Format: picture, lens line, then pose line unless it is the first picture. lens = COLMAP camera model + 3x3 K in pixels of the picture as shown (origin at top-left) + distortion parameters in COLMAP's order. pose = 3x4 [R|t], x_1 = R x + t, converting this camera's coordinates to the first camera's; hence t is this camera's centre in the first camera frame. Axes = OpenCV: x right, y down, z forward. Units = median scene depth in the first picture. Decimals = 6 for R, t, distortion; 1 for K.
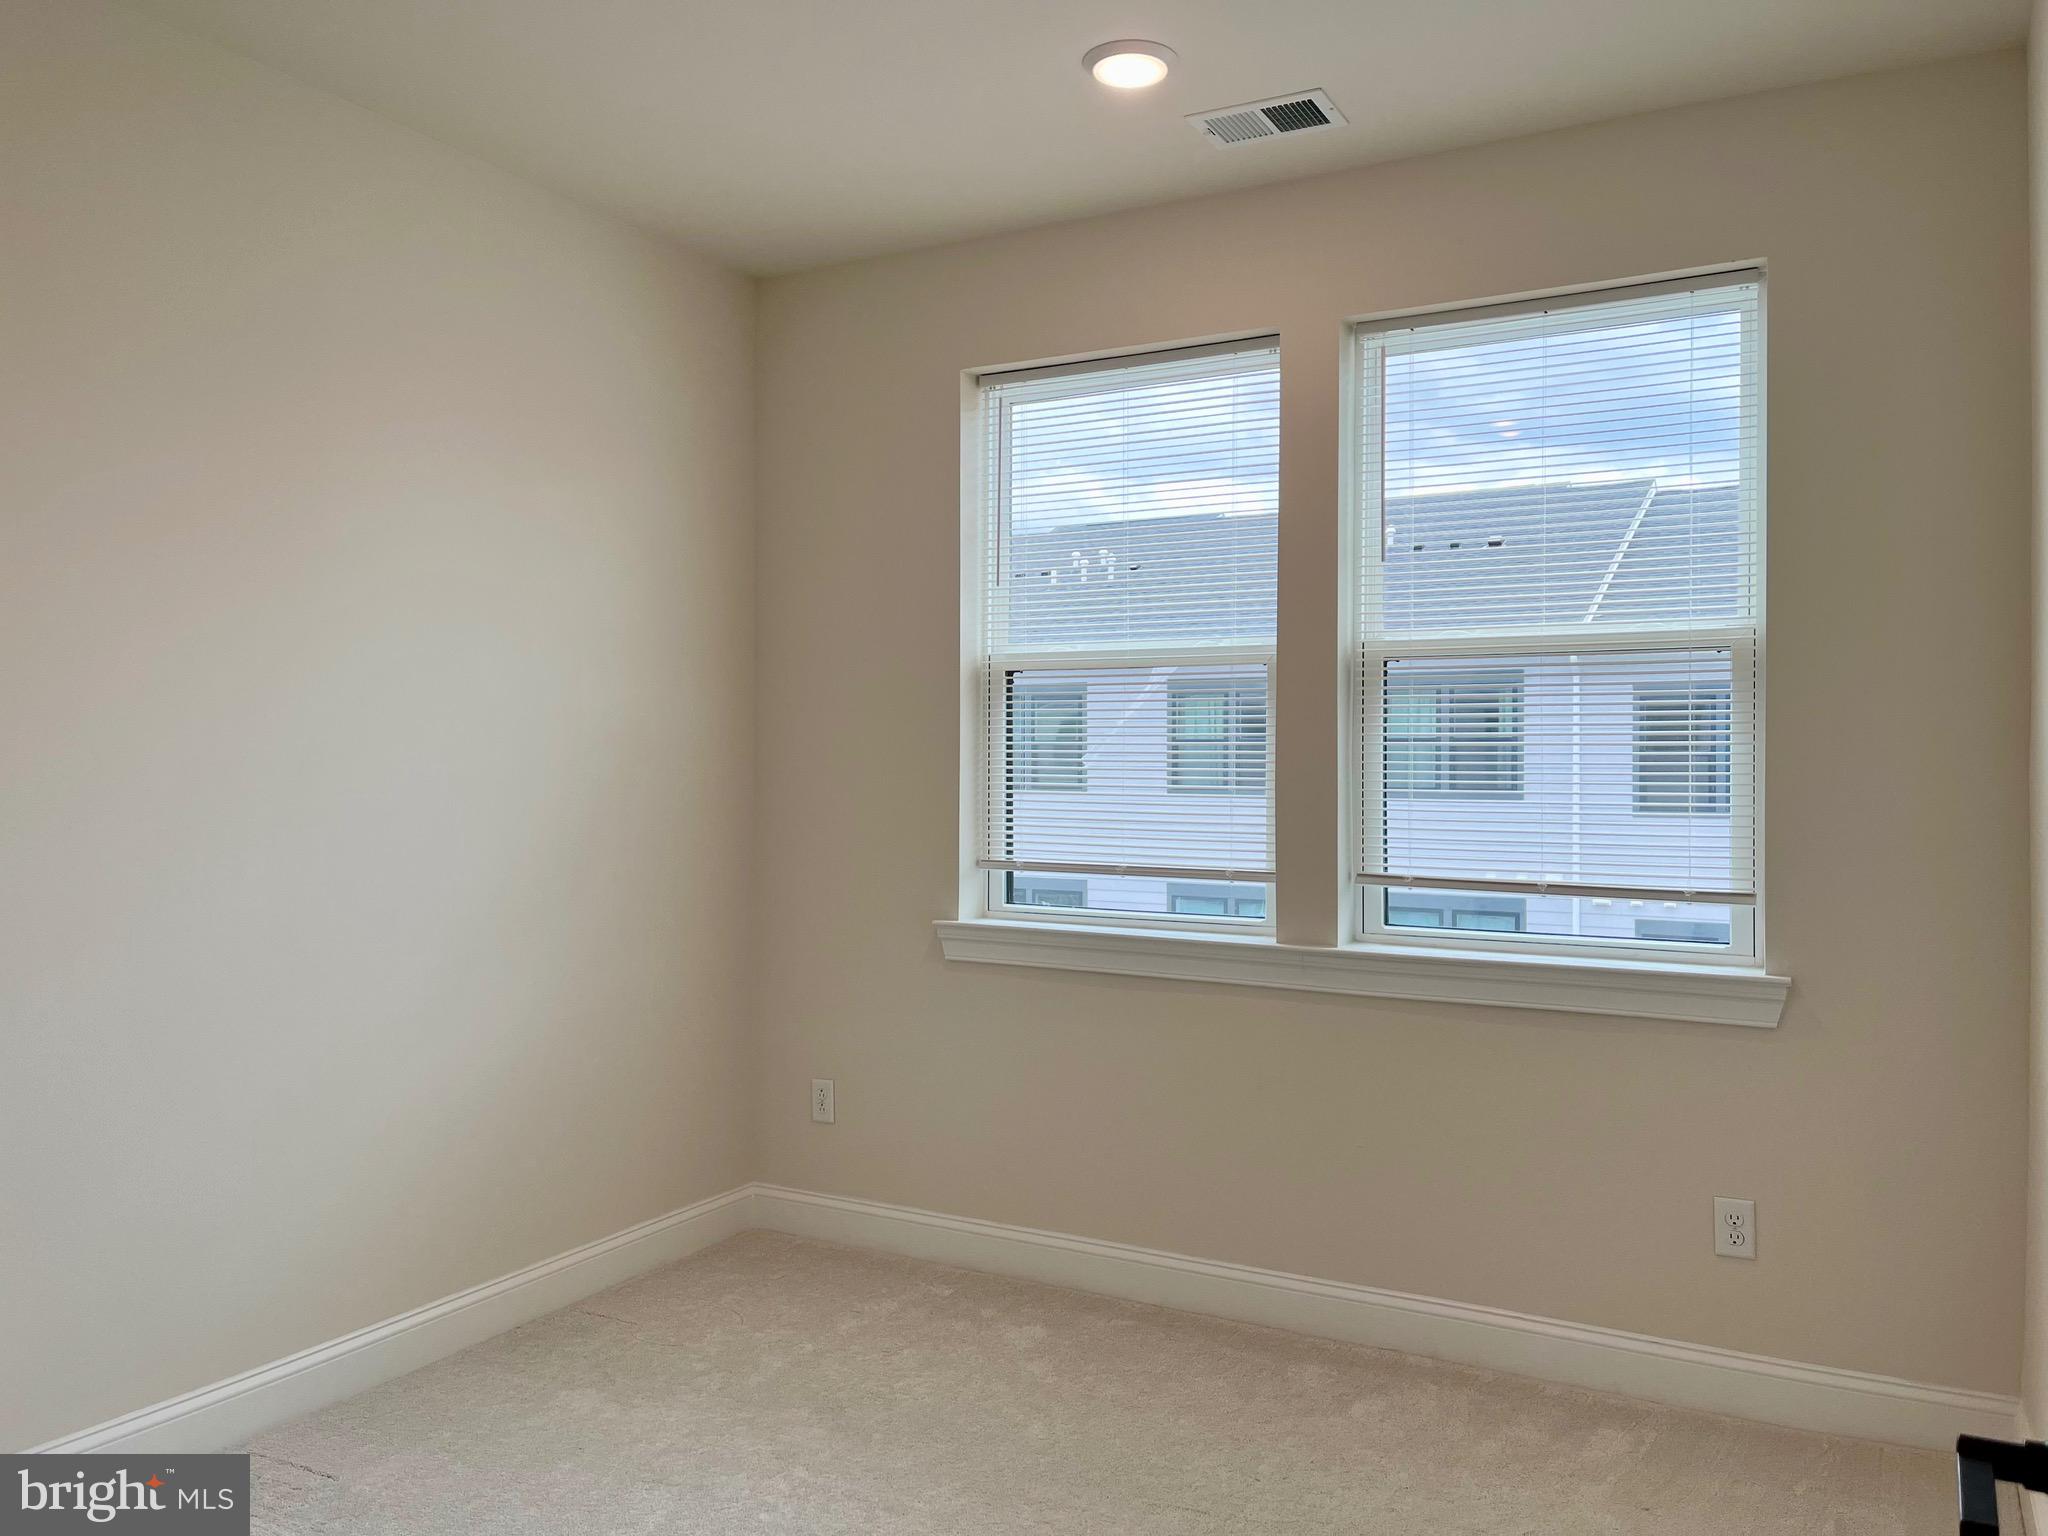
lens RADIAL K [[1568.2, 0, 1024.0], [0, 1568.2, 768.0], [0, 0, 1]] dist [0.073678, -0.068828]
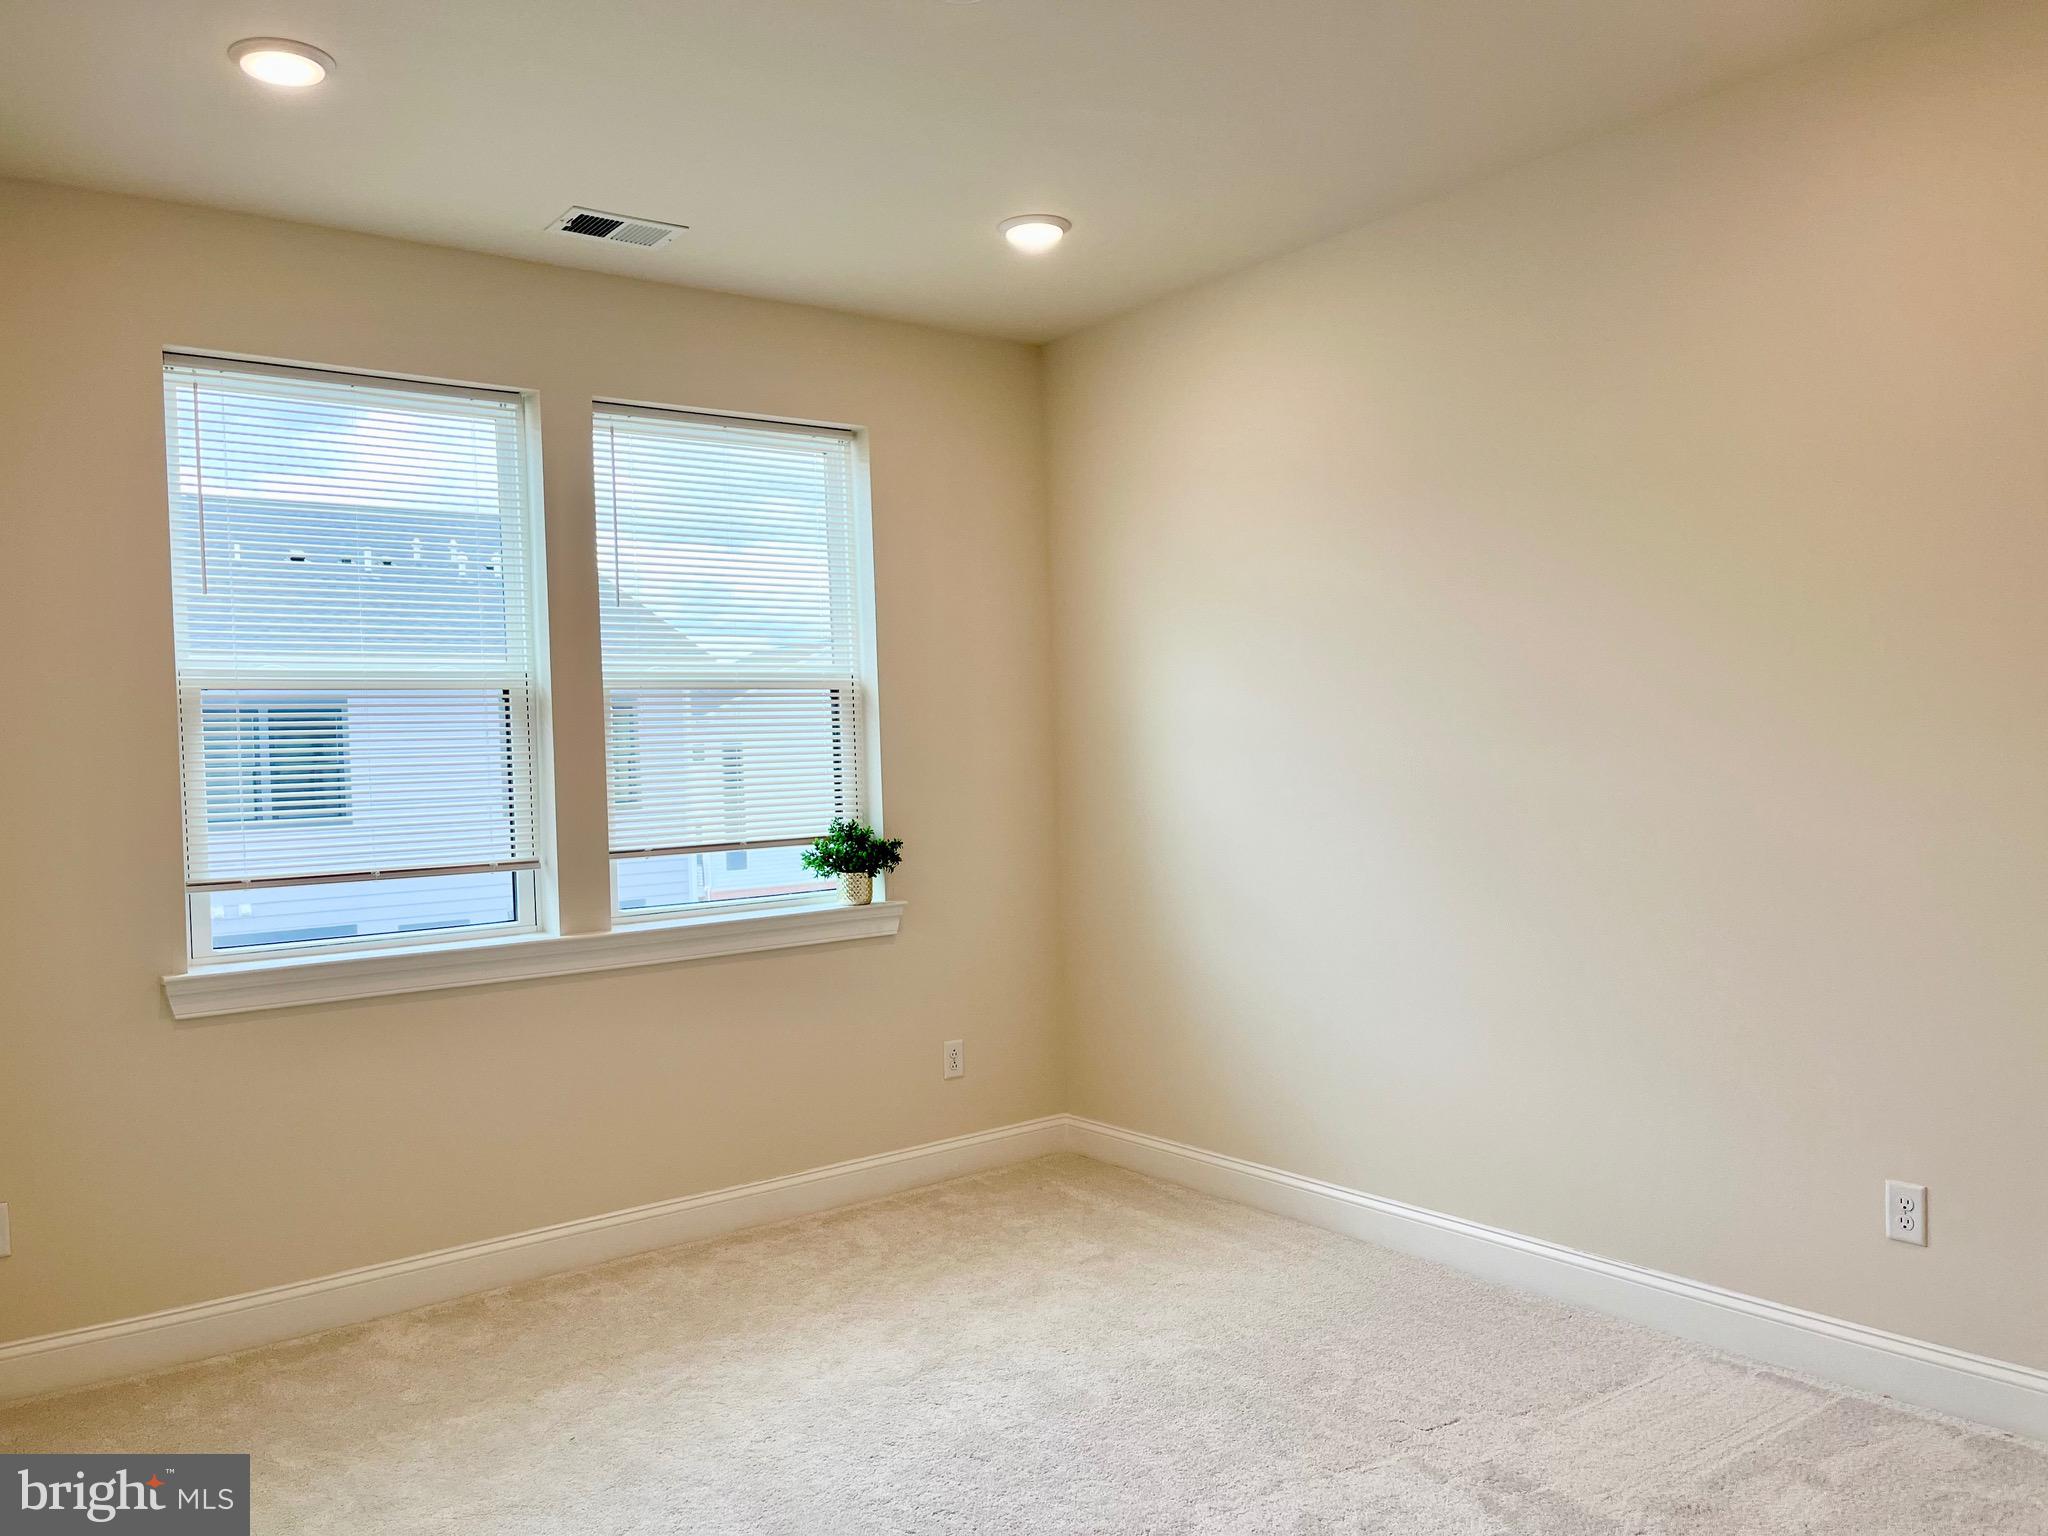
lens RADIAL K [[1568.2, 0, 1024.0], [0, 1568.2, 768.0], [0, 0, 1]] dist [0.073678, -0.068828]
pose [[0.428814, -0.034755, 0.902724, -0.662950], [0.039932, 0.999012, 0.019493, -0.016978], [-0.902510, 0.027688, 0.429778, 0.192509]]
